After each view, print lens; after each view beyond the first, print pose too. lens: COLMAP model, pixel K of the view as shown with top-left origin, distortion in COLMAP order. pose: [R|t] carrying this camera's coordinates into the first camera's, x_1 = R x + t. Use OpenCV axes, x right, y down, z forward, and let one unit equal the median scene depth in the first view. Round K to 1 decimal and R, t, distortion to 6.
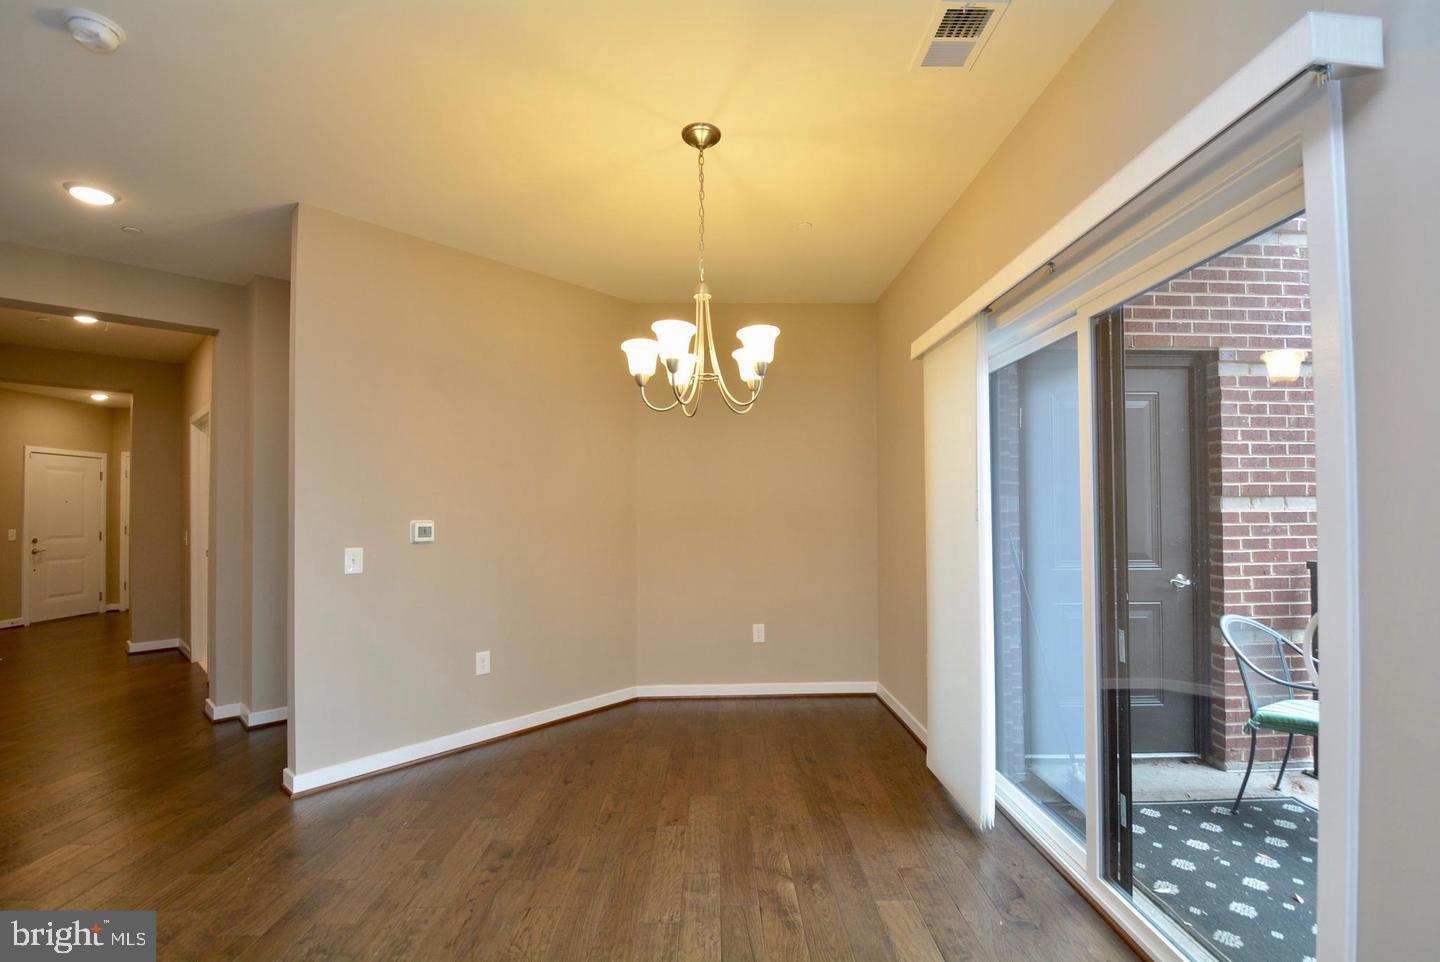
lens RADIAL K [[643.6, 0, 742.9], [0, 643.6, 496.7], [0, 0, 1]] dist [0.003668, -0.015871]
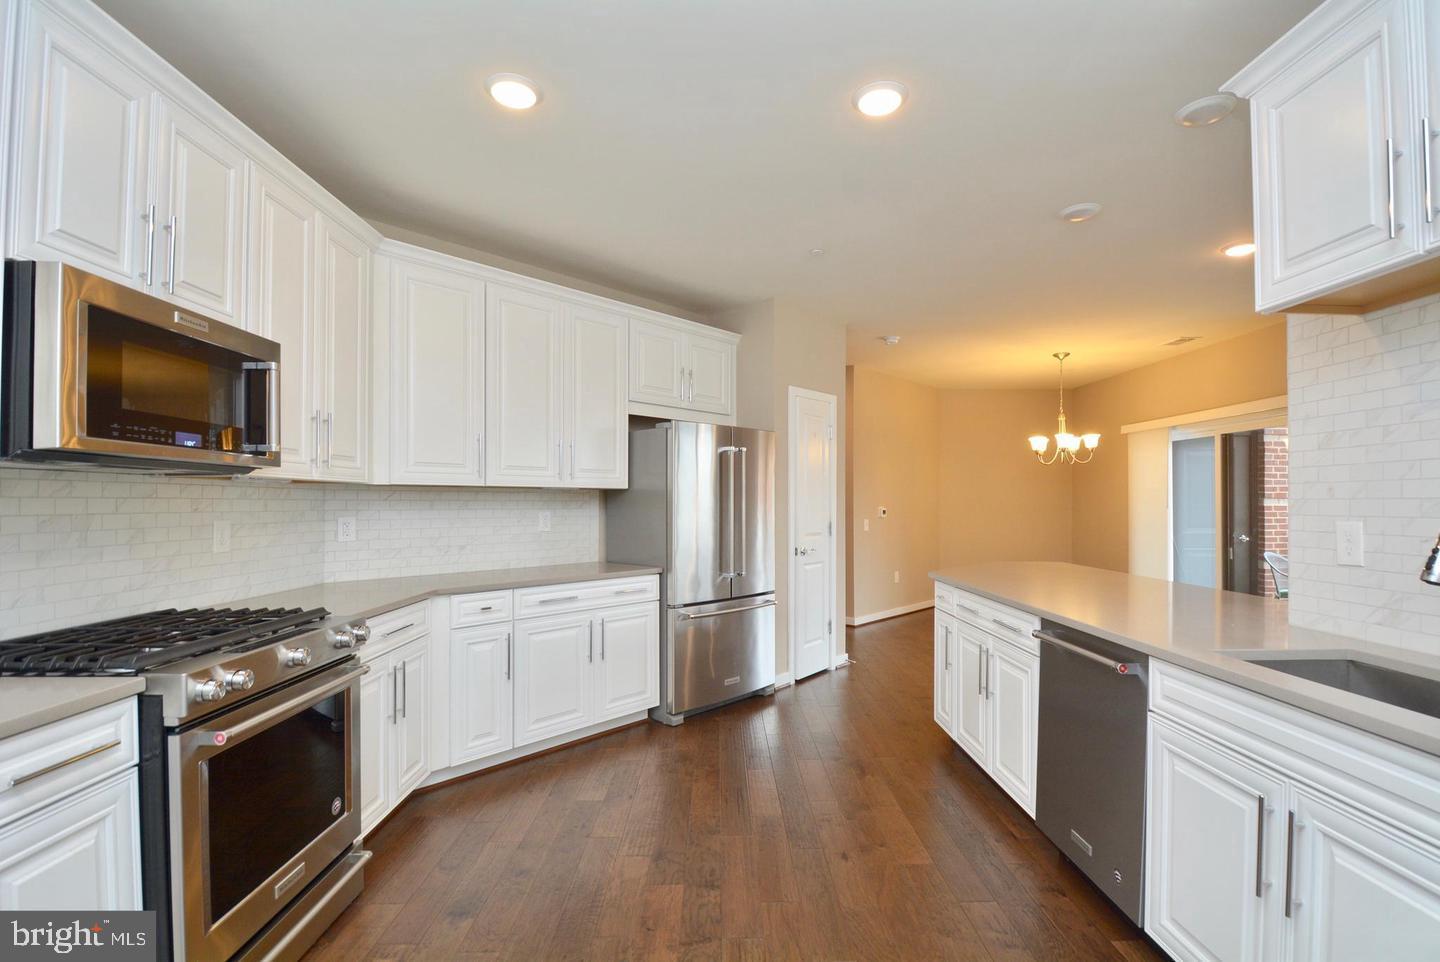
lens RADIAL K [[643.6, 0, 747.2], [0, 643.6, 497.6], [0, 0, 1]] dist [0.003668, -0.015871]
pose [[0.999765, 0.005759, -0.020908, -0.921841], [-0.005511, 0.999914, 0.011860, -0.018411], [0.020975, -0.011742, 0.999711, -1.156834]]
